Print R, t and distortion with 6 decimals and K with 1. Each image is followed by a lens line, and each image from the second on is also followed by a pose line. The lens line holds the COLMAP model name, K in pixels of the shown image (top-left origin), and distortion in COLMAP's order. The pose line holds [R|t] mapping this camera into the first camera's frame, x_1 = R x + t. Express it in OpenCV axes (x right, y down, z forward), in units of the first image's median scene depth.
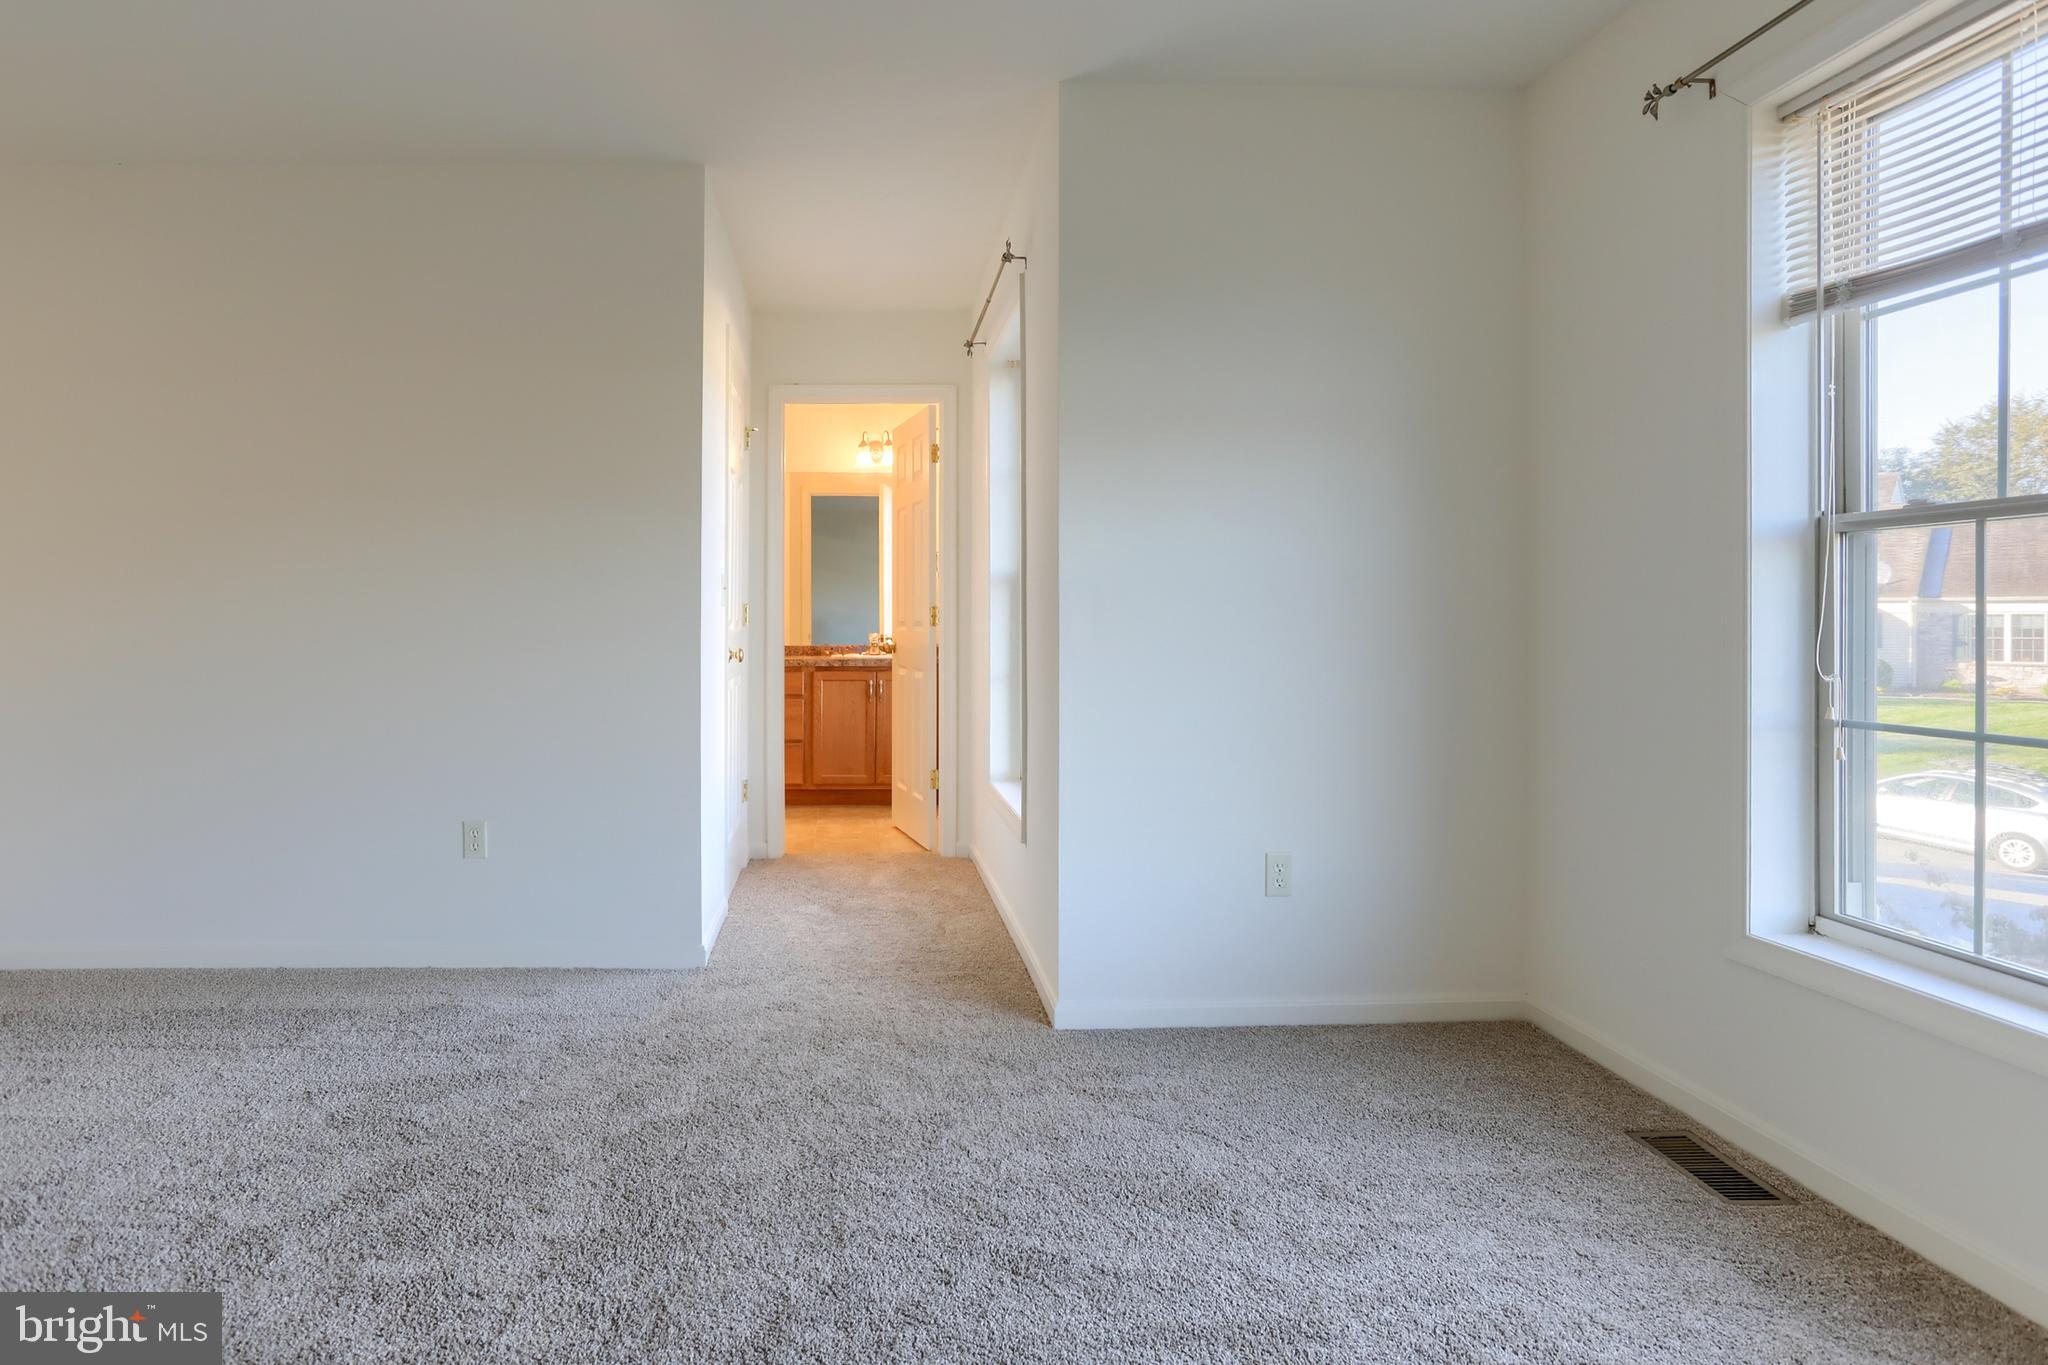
lens RADIAL K [[1101.5, 0, 1024.1], [0, 1101.5, 677.0], [0, 0, 1]] dist [-0.031576, 0.000705]
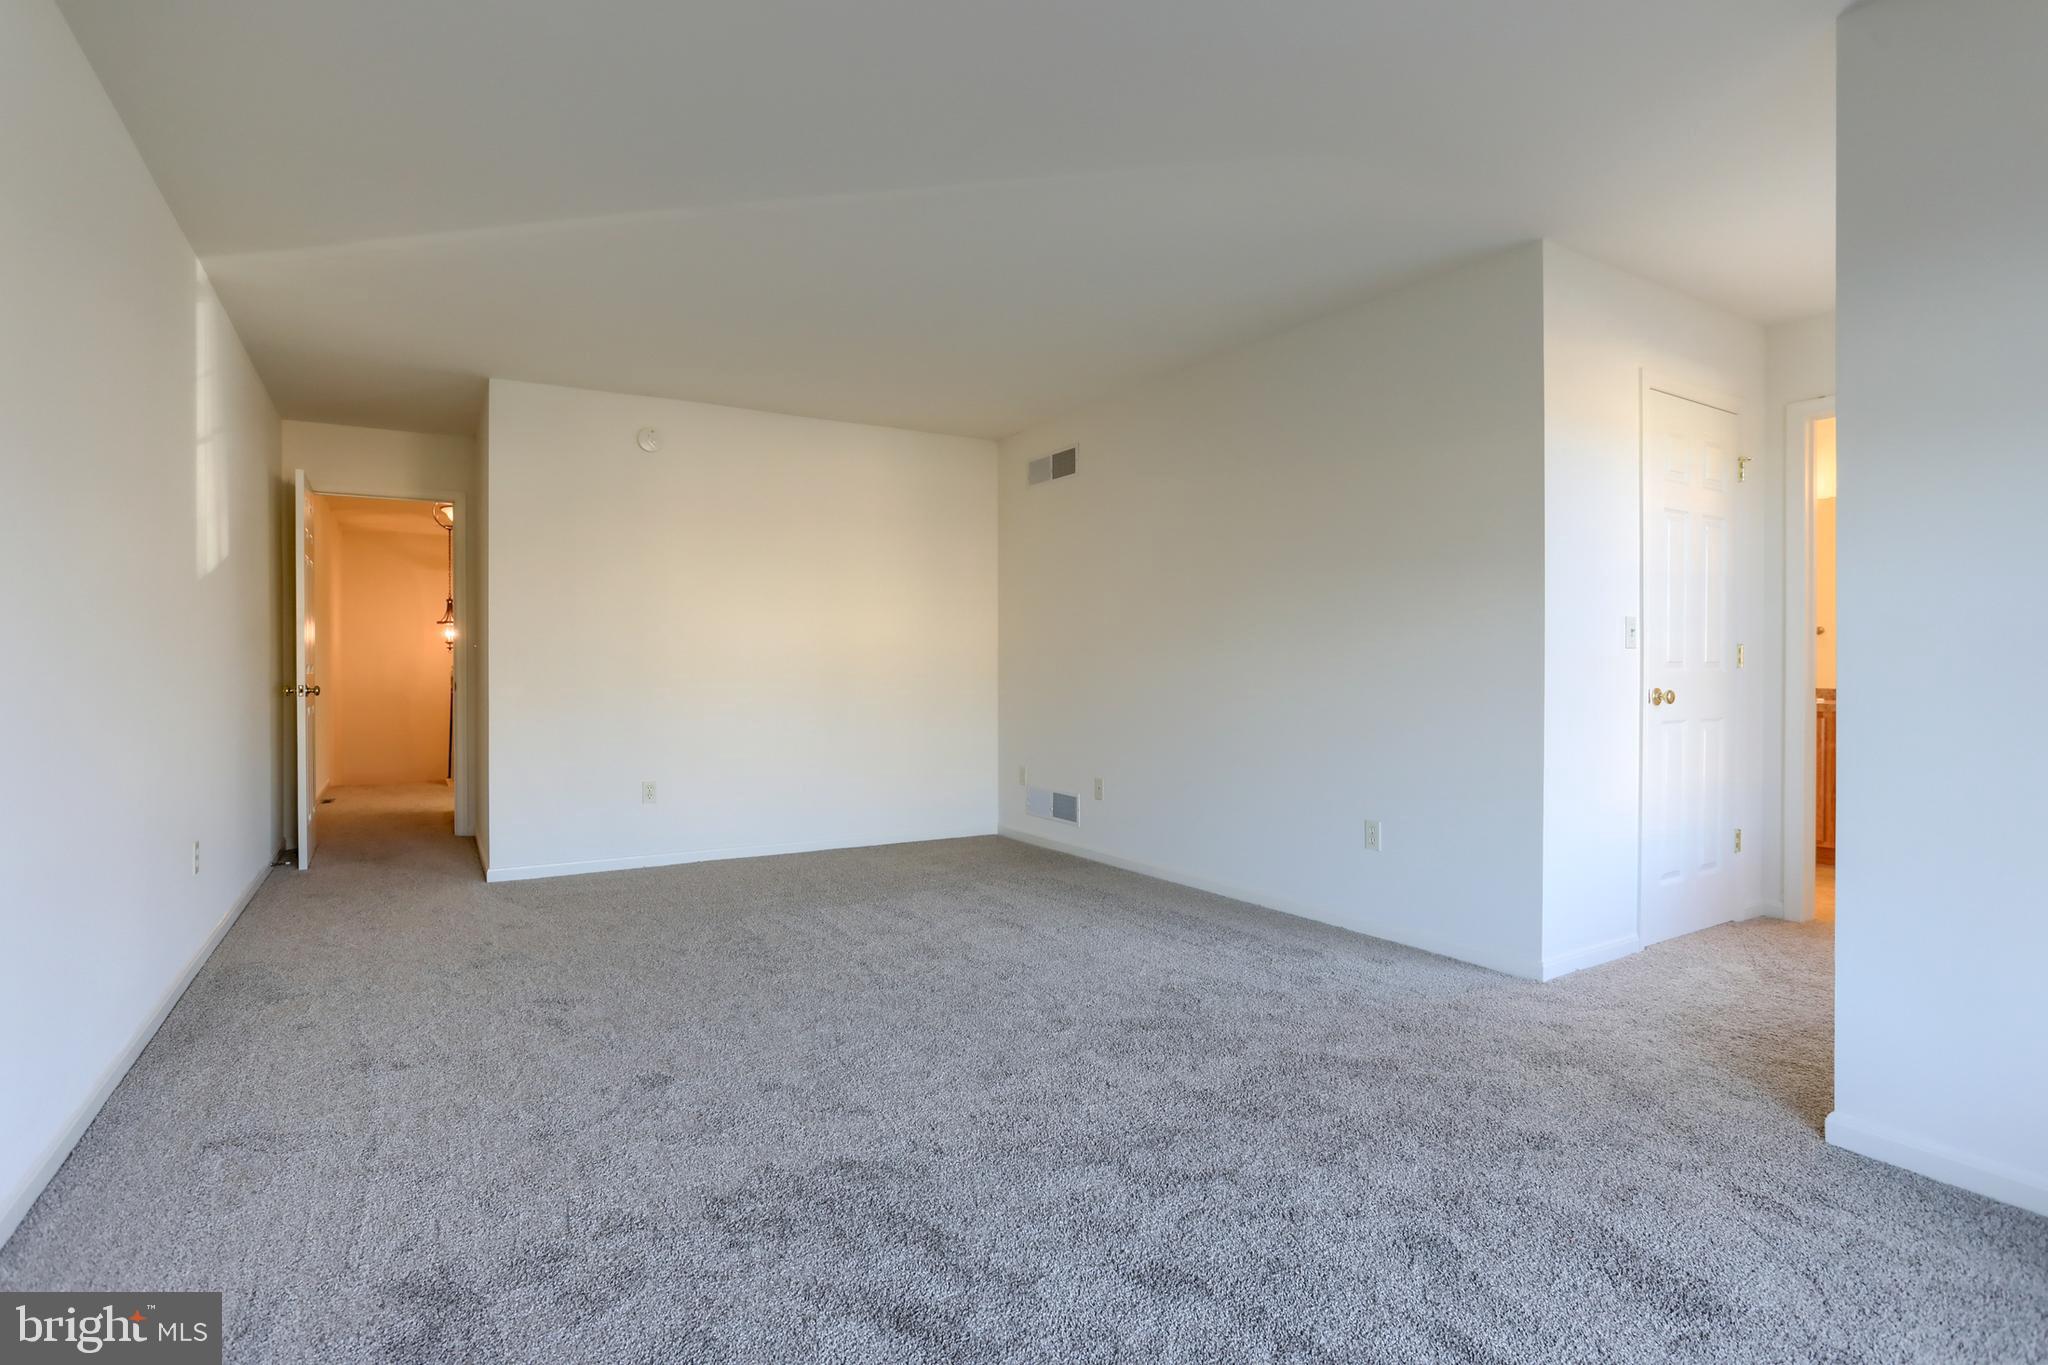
lens RADIAL K [[1026.1, 0, 1028.2], [0, 1026.1, 672.7], [0, 0, 1]] dist [-0.040892, 0.018189]
pose [[0.489177, 0.000635, -0.872184, 0.458656], [-0.034038, 0.999252, -0.018363, -0.006135], [0.871520, 0.038670, 0.488833, 0.079475]]
